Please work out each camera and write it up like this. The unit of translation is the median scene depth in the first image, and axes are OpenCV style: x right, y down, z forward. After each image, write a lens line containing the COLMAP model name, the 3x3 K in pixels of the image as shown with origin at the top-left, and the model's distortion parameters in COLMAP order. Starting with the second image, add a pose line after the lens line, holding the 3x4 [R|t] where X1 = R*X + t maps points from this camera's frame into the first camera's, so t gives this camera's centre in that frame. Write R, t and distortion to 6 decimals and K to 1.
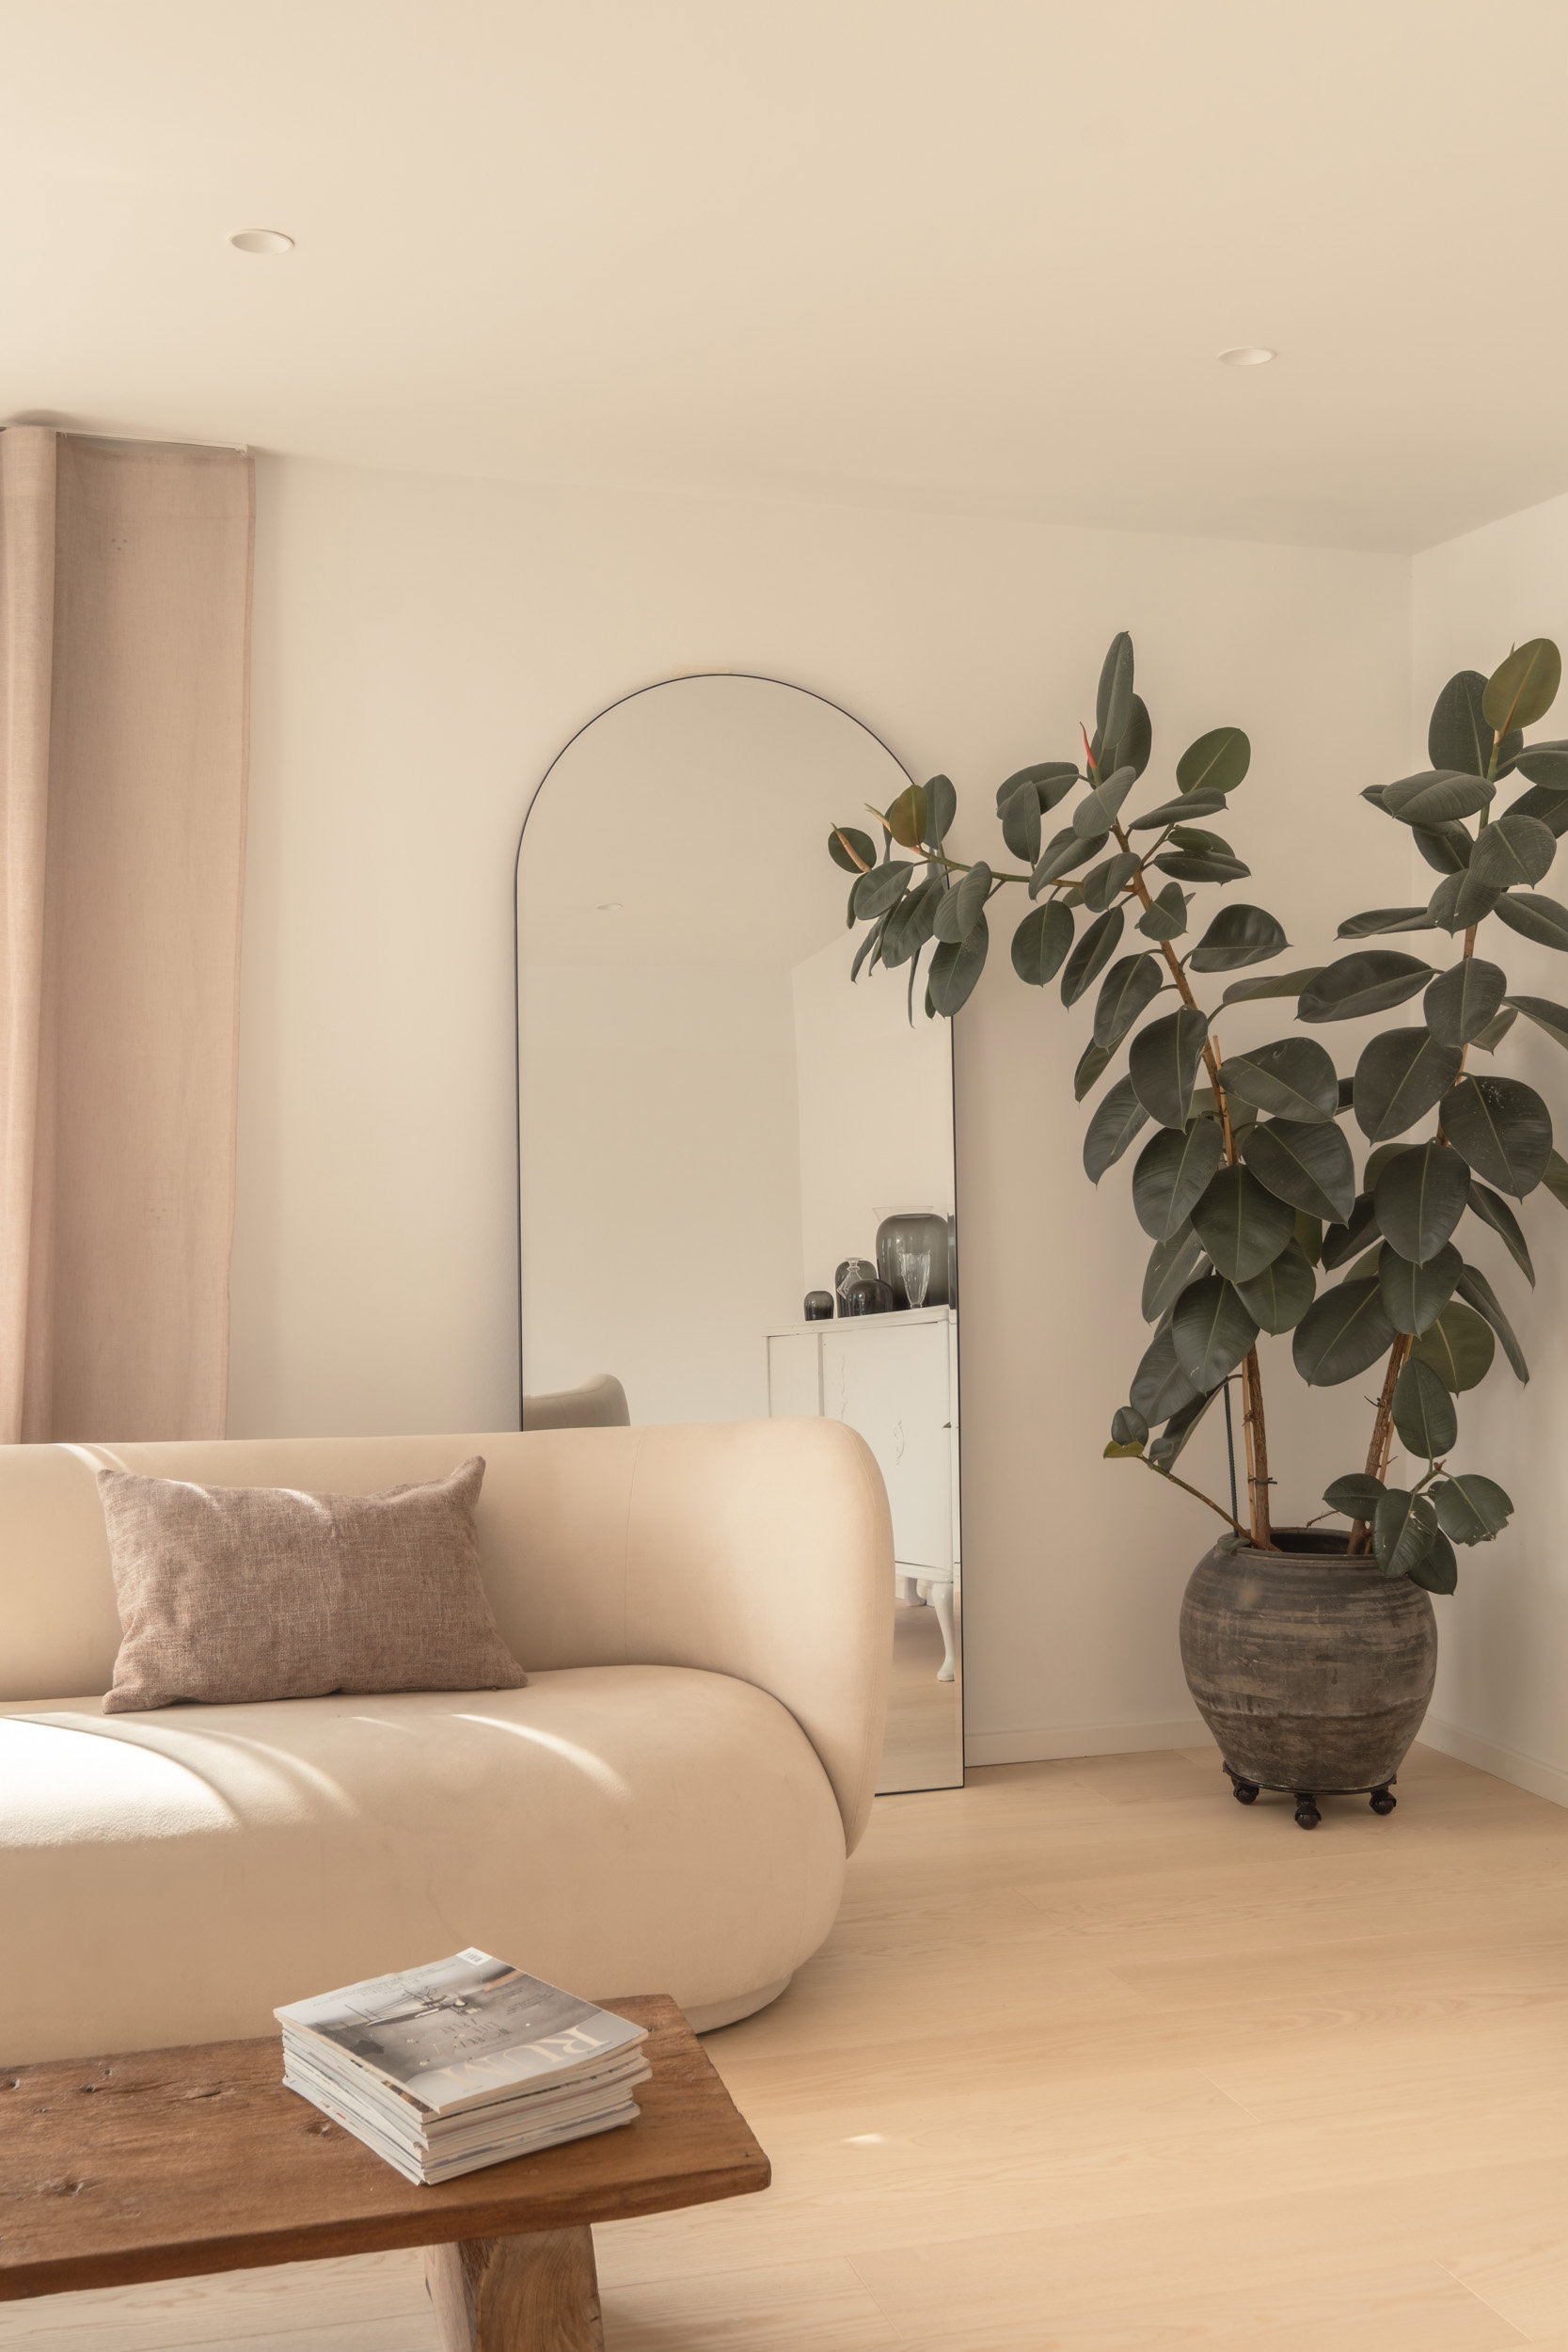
lens RADIAL K [[2359.3, 0, 760.5], [0, 2359.3, 1148.2], [0, 0, 1]] dist [0.011335, 0.000000]
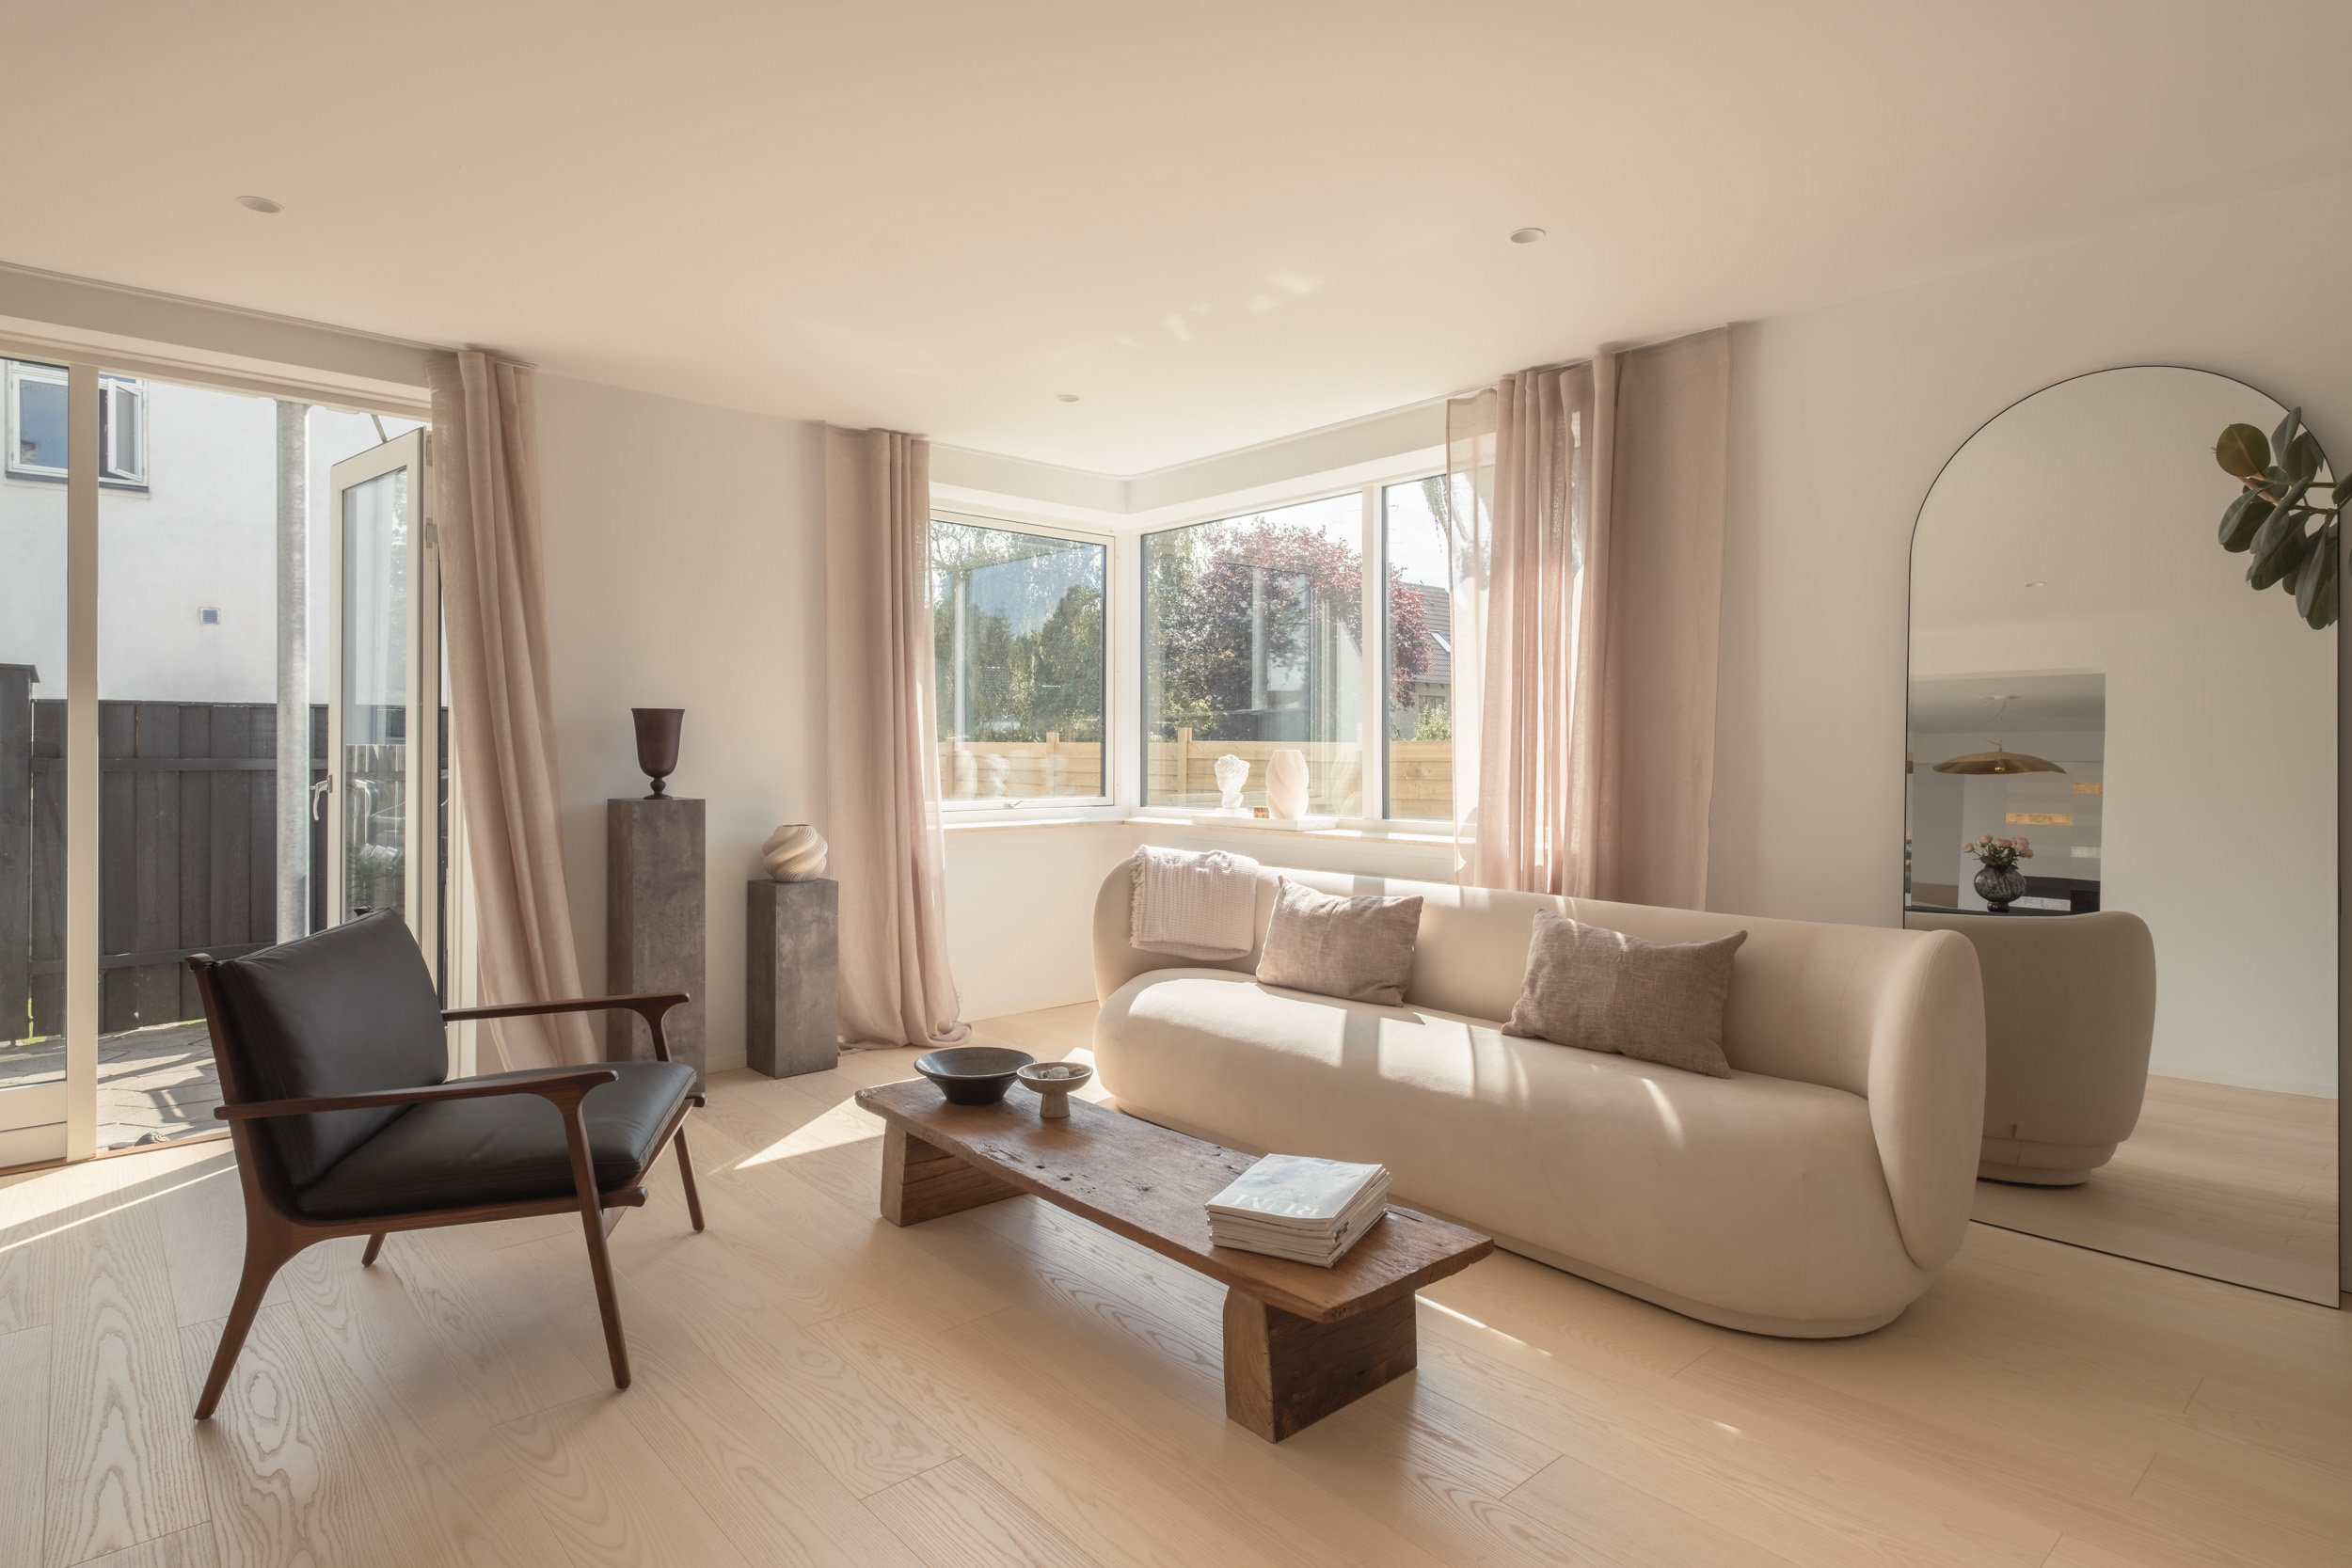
lens RADIAL K [[1212.0, 0, 1166.9], [0, 1212.0, 748.5], [0, 0, 1]] dist [-0.001915, -0.000202]
pose [[0.434414, -0.007352, -0.900683, 0.396704], [-0.005106, 0.999931, -0.010625, 0.018273], [0.900699, 0.009215, 0.434347, 0.274262]]
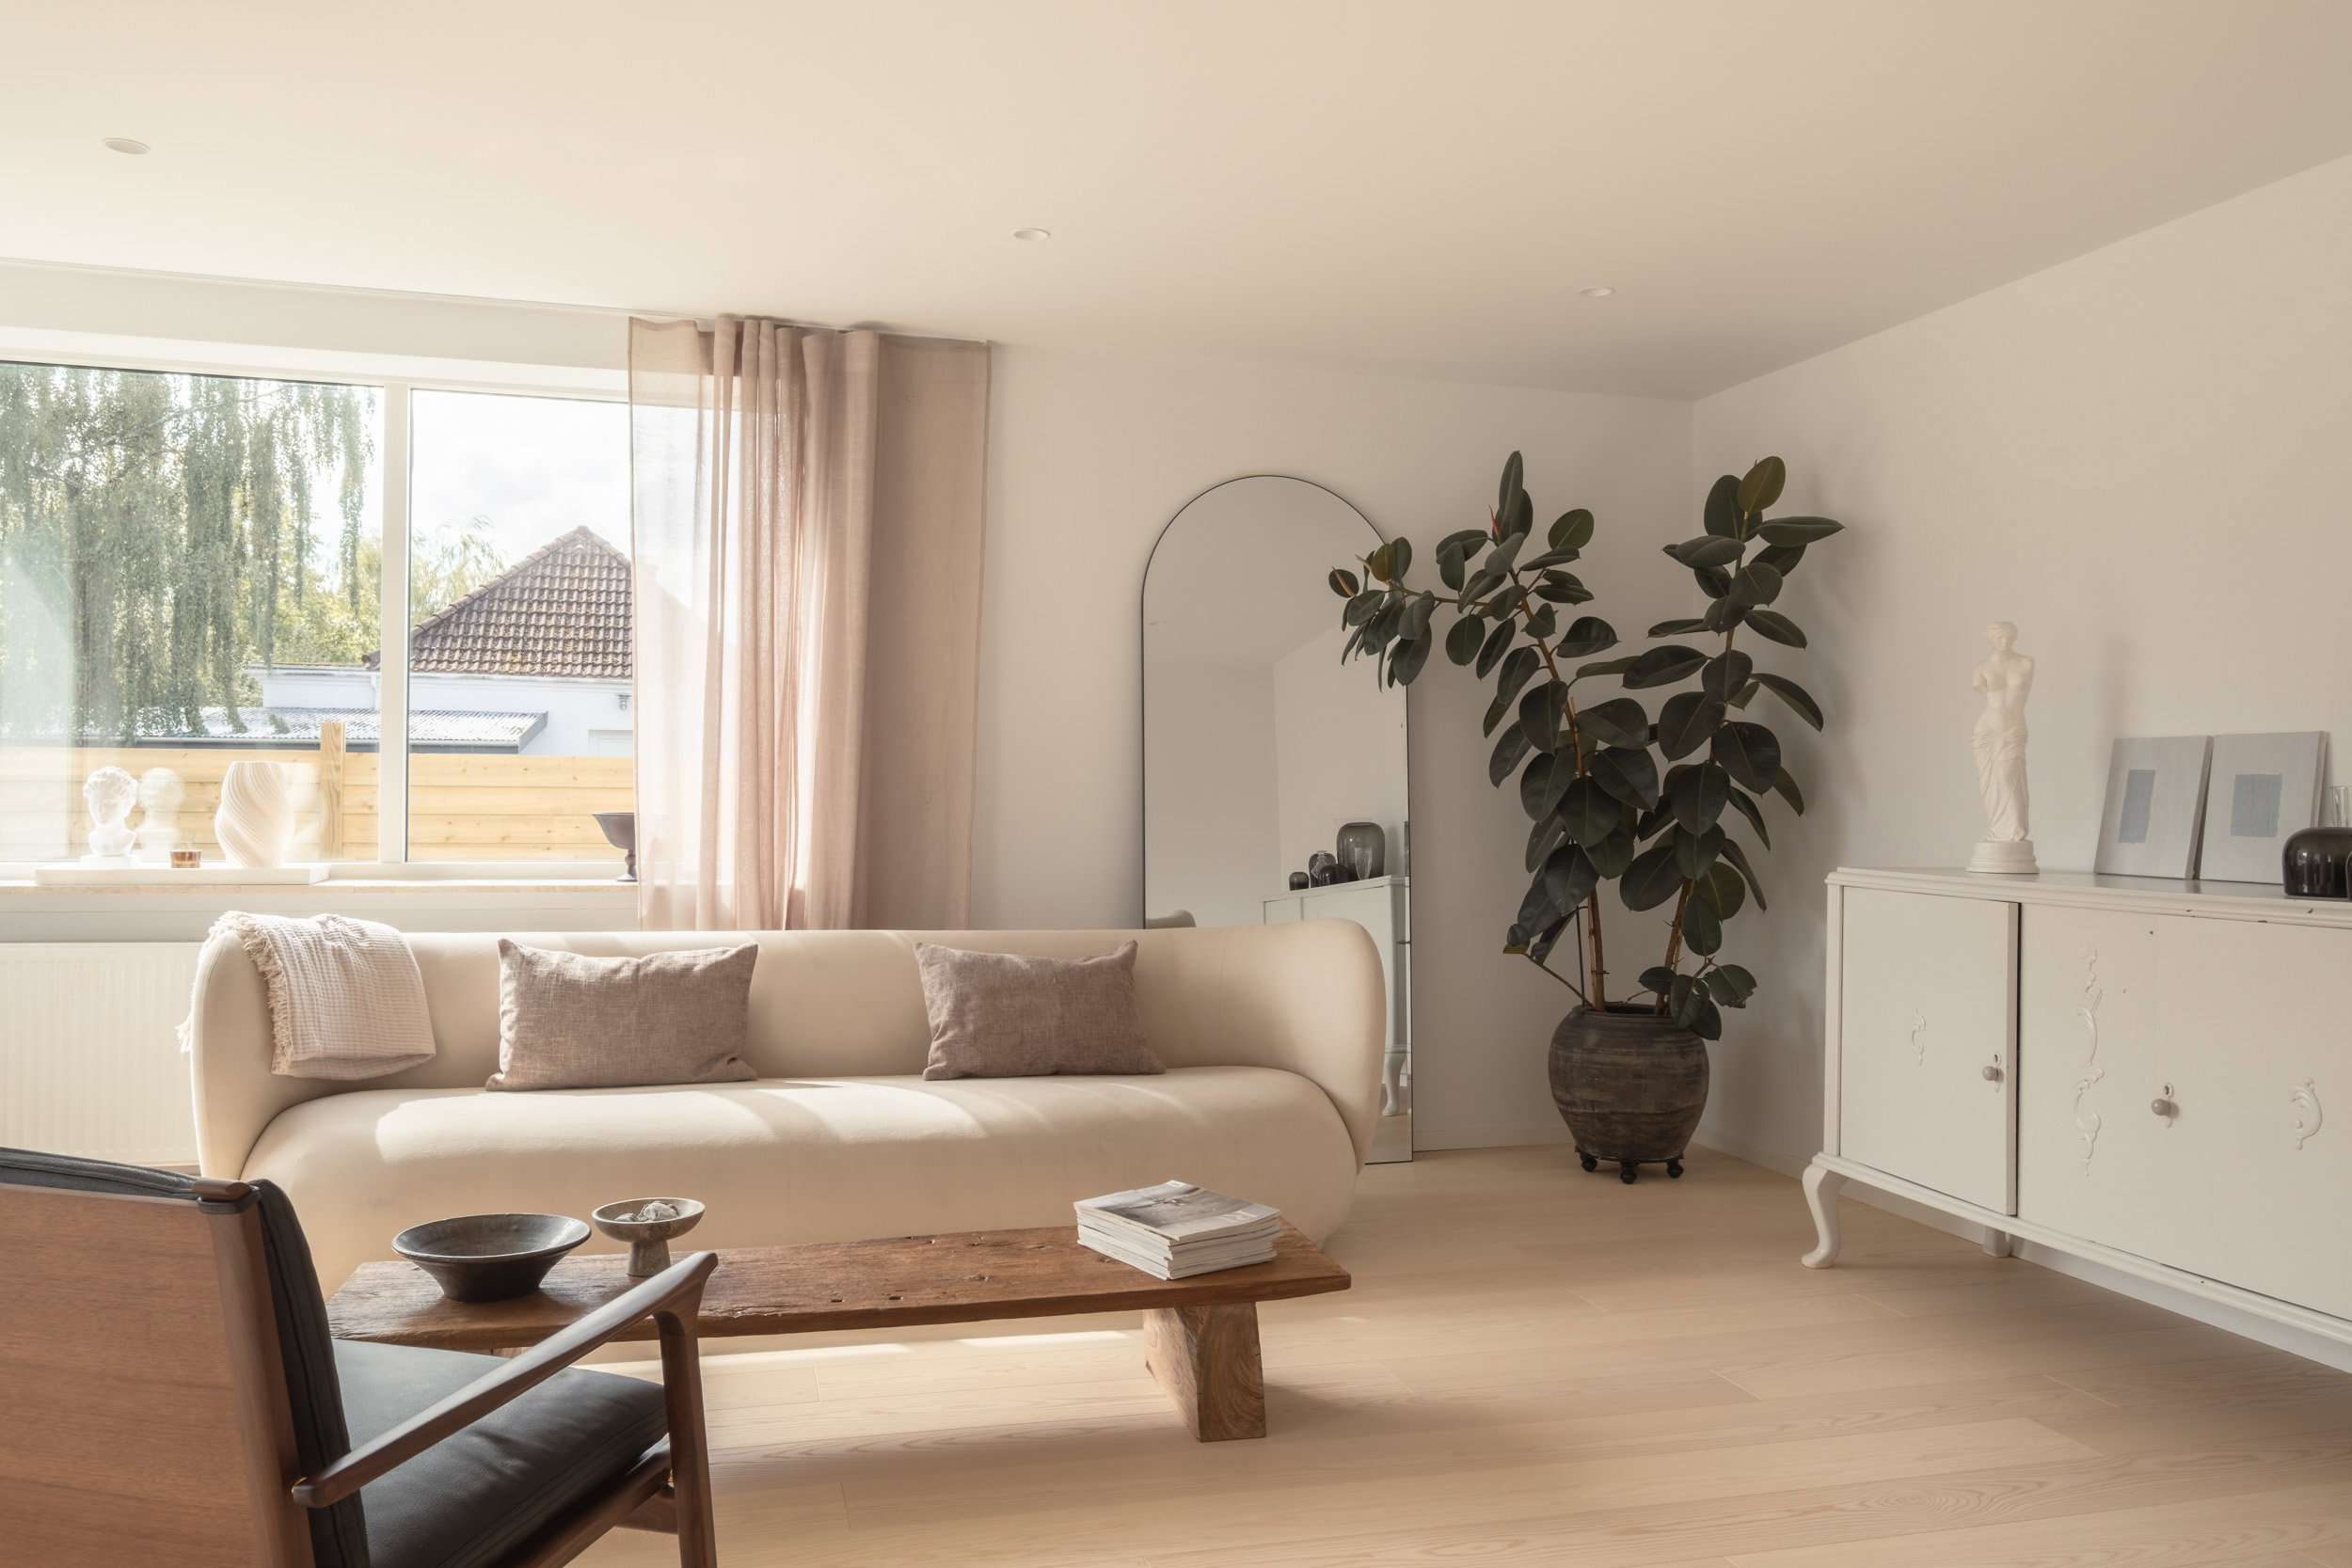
lens RADIAL K [[1715.8, 0, 1139.1], [0, 1715.8, 761.0], [0, 0, 1]] dist [0.004025, 0.009168]
pose [[0.999142, 0.008078, -0.040616, -0.059827], [-0.009085, 0.999654, -0.024672, 0.029646], [0.040403, 0.025019, 0.998870, -0.203811]]
